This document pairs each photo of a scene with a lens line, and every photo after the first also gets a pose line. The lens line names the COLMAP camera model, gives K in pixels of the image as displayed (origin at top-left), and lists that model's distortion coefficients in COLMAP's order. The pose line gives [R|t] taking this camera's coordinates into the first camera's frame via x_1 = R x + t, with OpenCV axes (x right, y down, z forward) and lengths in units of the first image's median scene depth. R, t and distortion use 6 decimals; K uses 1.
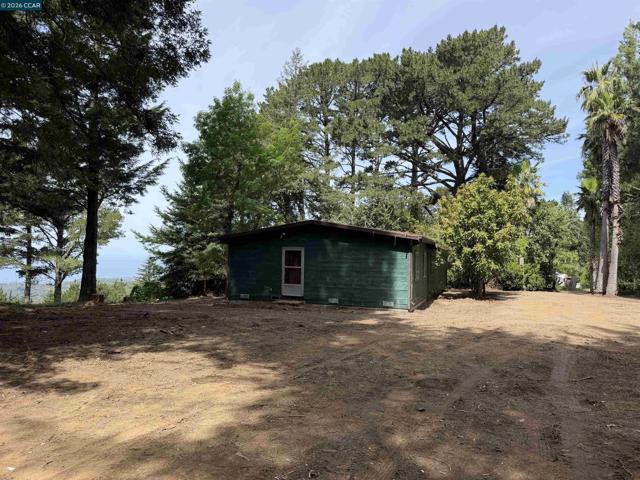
lens RADIAL K [[454.1, 0, 324.1], [0, 454.1, 243.5], [0, 0, 1]] dist [0.034770, -0.049458]
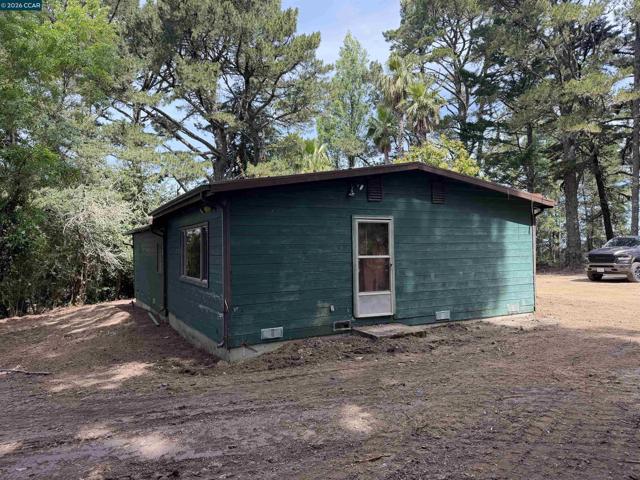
lens RADIAL K [[454.1, 0, 316.1], [0, 454.1, 236.0], [0, 0, 1]] dist [0.034770, -0.049458]
pose [[0.667654, -0.007197, 0.744437, -0.292308], [0.007432, 0.999968, 0.003002, 0.017256], [-0.744435, 0.003528, 0.667686, 0.447028]]
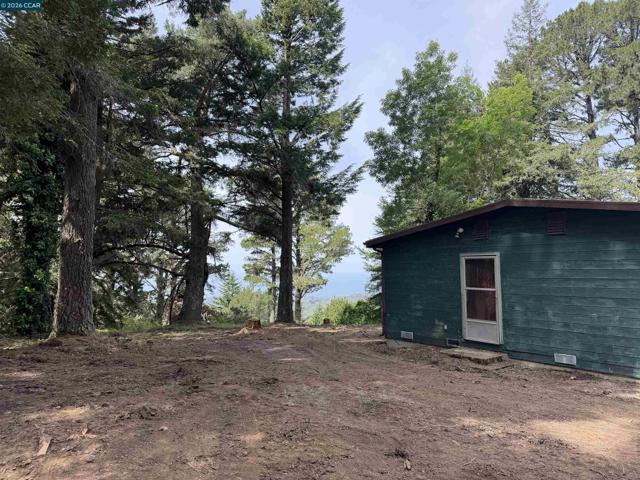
lens RADIAL K [[454.1, 0, 304.9], [0, 454.1, 244.5], [0, 0, 1]] dist [0.034770, -0.049458]
pose [[0.830032, -0.053281, -0.555165, 0.040048], [0.034995, 0.998440, -0.043503, 0.009040], [0.556617, 0.016681, 0.830602, 0.259986]]
